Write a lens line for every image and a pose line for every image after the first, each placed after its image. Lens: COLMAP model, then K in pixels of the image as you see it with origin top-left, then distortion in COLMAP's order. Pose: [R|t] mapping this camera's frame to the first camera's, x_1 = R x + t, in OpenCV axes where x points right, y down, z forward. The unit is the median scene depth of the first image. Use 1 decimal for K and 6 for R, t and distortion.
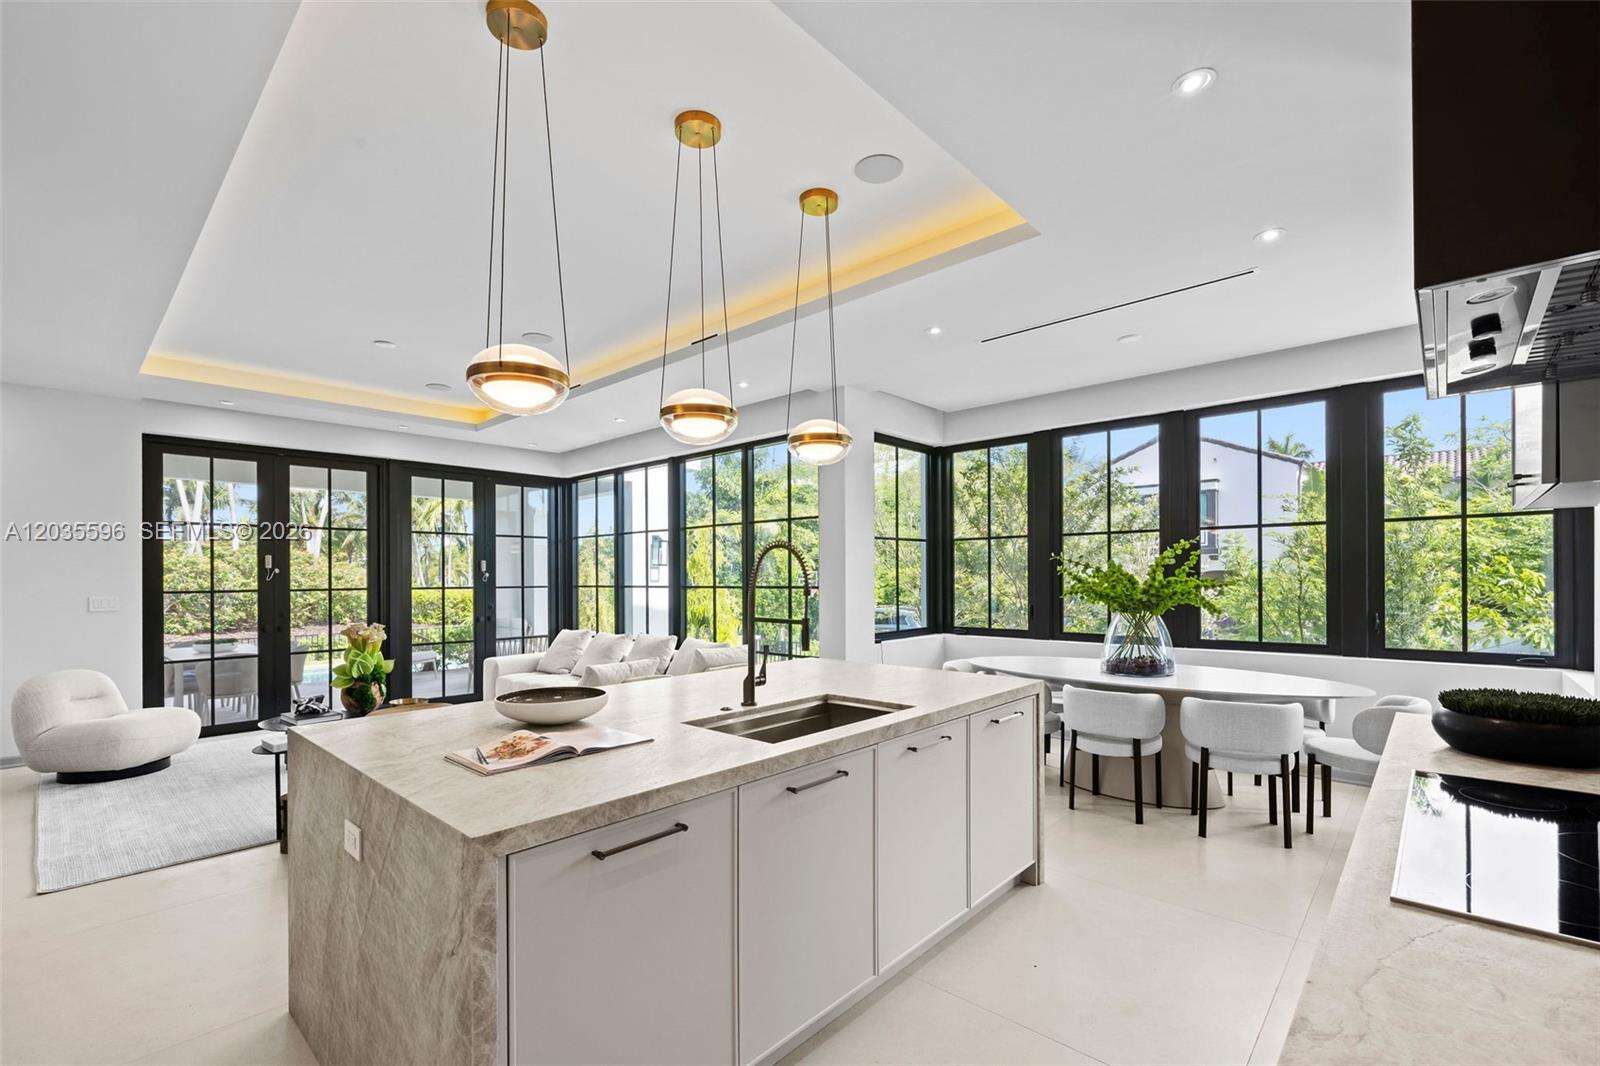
lens RADIAL K [[685.4, 0, 781.2], [0, 685.4, 576.2], [0, 0, 1]] dist [0.003621, -0.002769]
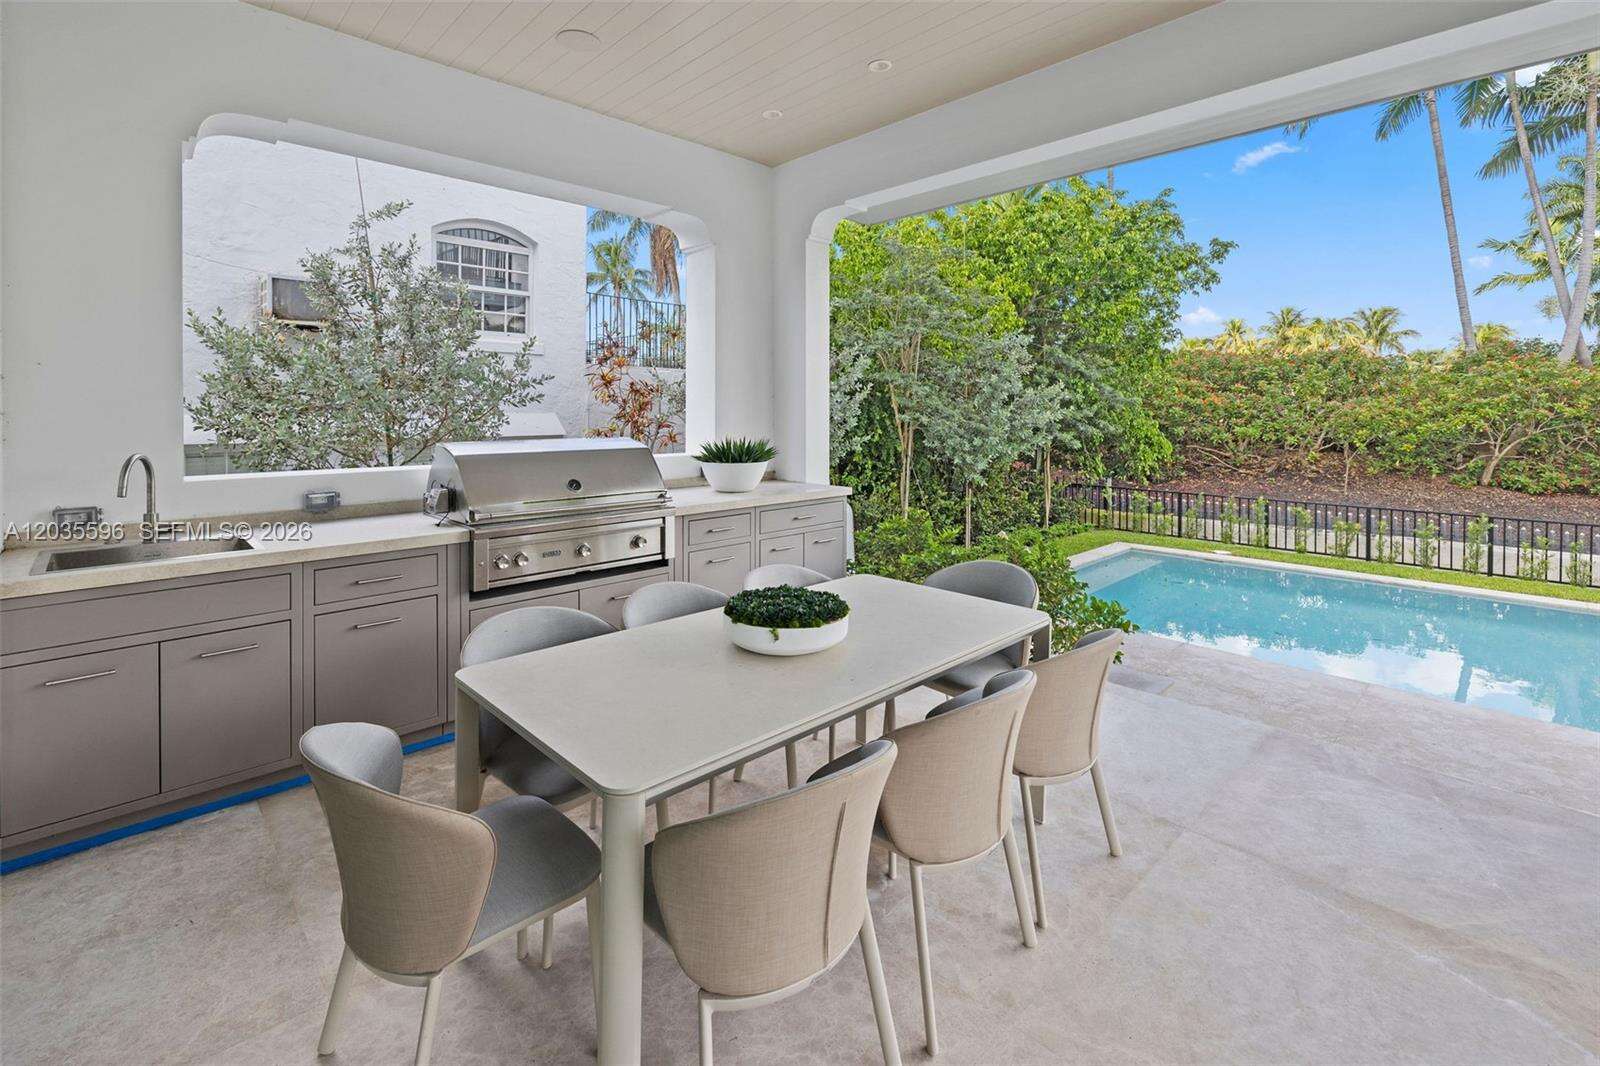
lens RADIAL K [[705.3, 0, 781.7], [0, 705.3, 411.4], [0, 0, 1]] dist [-0.002805, 0.000573]
pose [[-0.064828, 0.012864, -0.997814, -0.756053], [0.002098, 0.999916, 0.012755, 0.008581], [0.997894, -0.001267, -0.064849, 1.425659]]
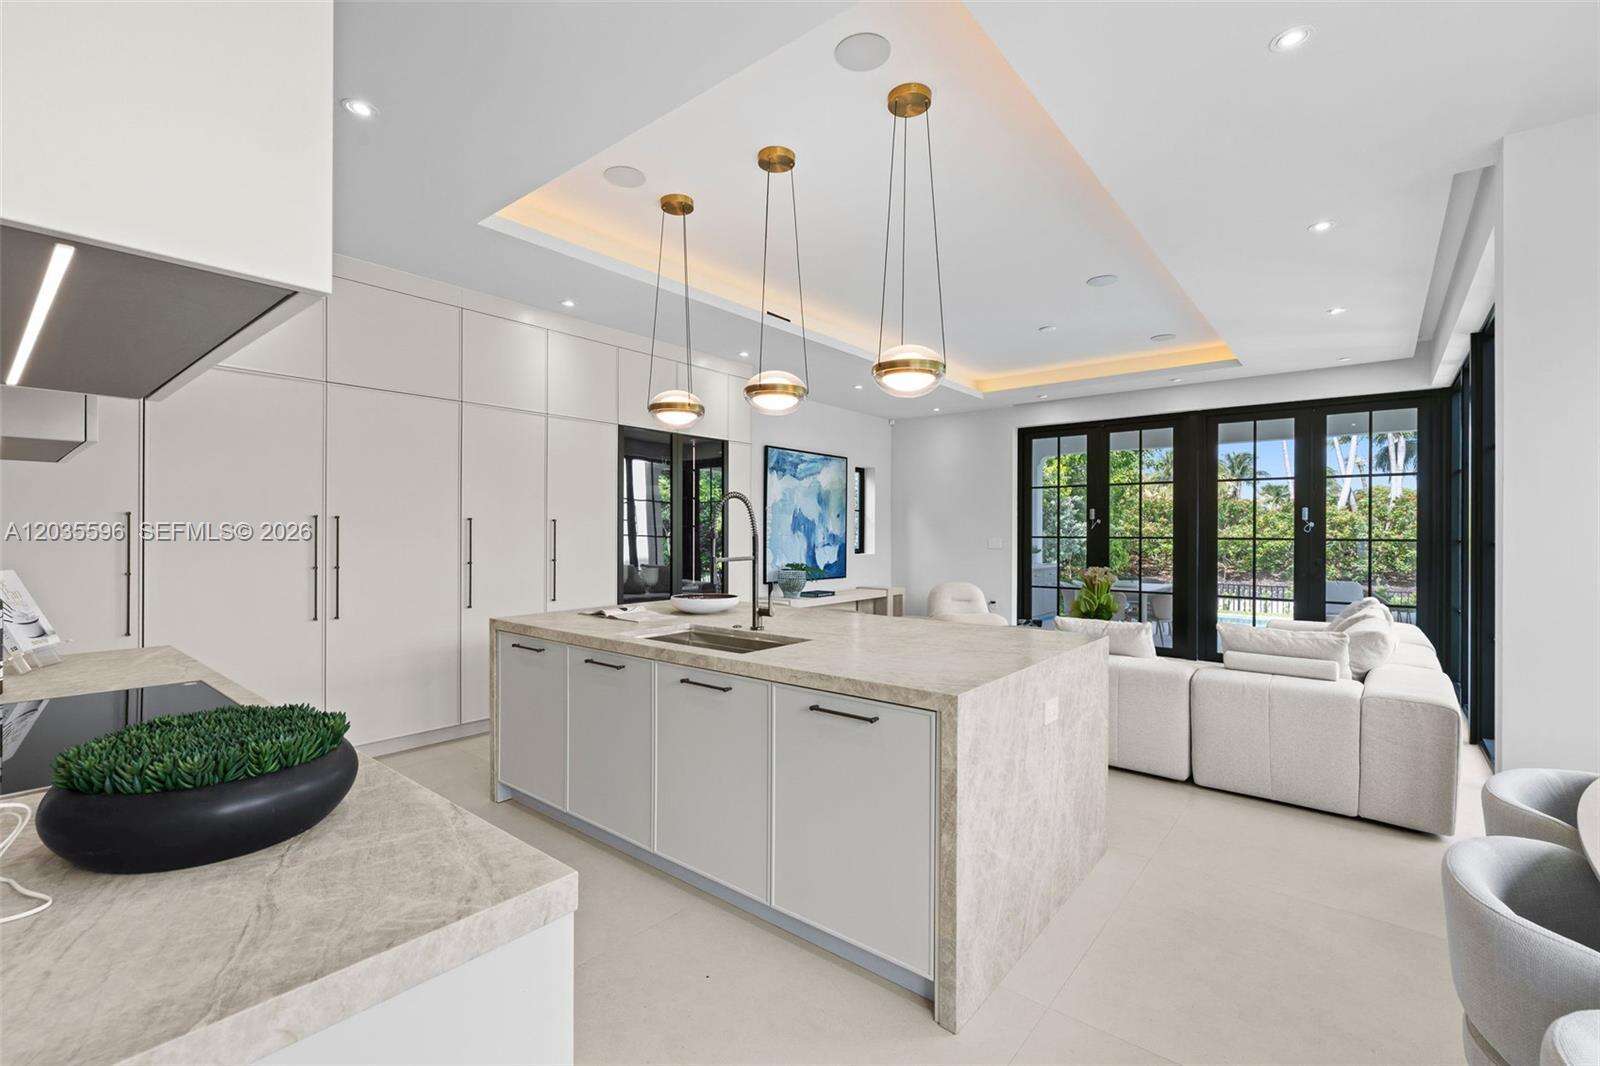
lens RADIAL K [[685.4, 0, 803.9], [0, 685.4, 537.2], [0, 0, 1]] dist [0.003621, -0.002769]
pose [[0.073091, 0.015296, -0.997208, 0.524070], [-0.002796, 0.999882, 0.015133, 0.003821], [0.997321, 0.001682, 0.073125, 0.455781]]
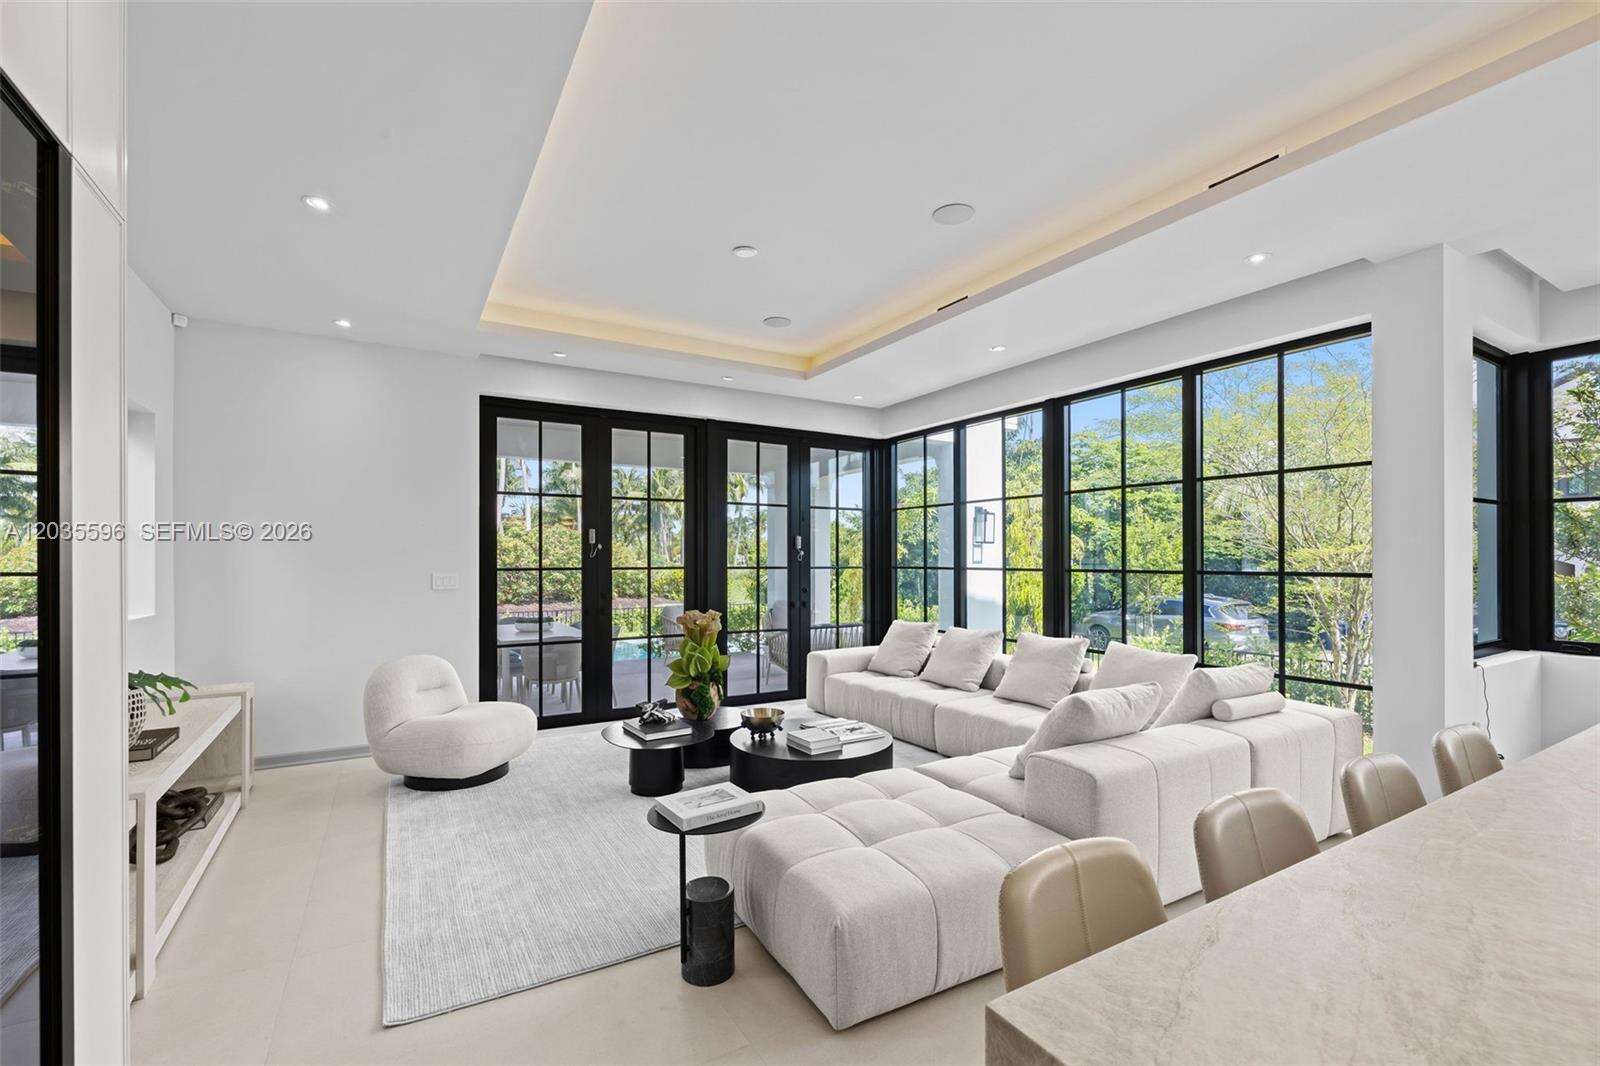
lens RADIAL K [[685.4, 0, 793.6], [0, 685.4, 556.7], [0, 0, 1]] dist [0.003621, -0.002769]
pose [[0.957811, 0.006525, -0.287326, -0.278302], [-0.006599, 0.999978, 0.000712, 0.003166], [0.287325, 0.001214, 0.957832, 0.255912]]
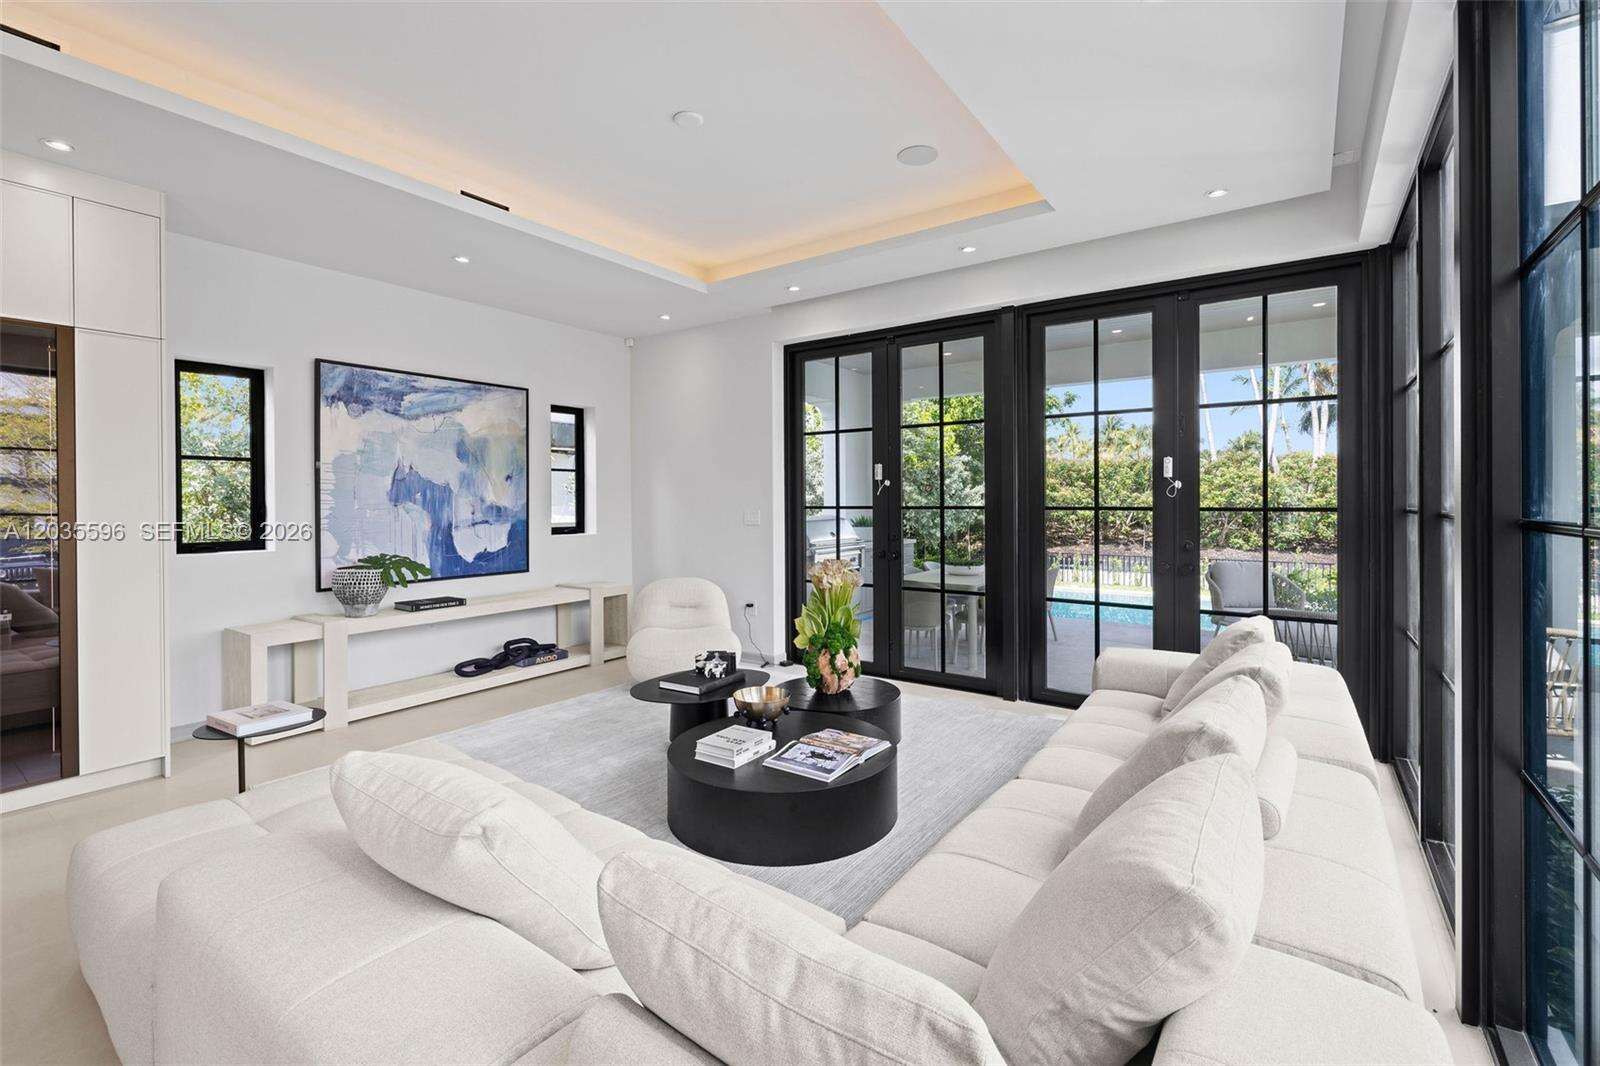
lens RADIAL K [[685.4, 0, 817.4], [0, 685.4, 504.1], [0, 0, 1]] dist [0.003621, -0.002769]
pose [[0.151604, 0.012261, -0.988365, 0.058945], [0.006262, 0.999891, 0.013364, 0.006848], [0.988422, -0.008215, 0.151510, 0.937225]]
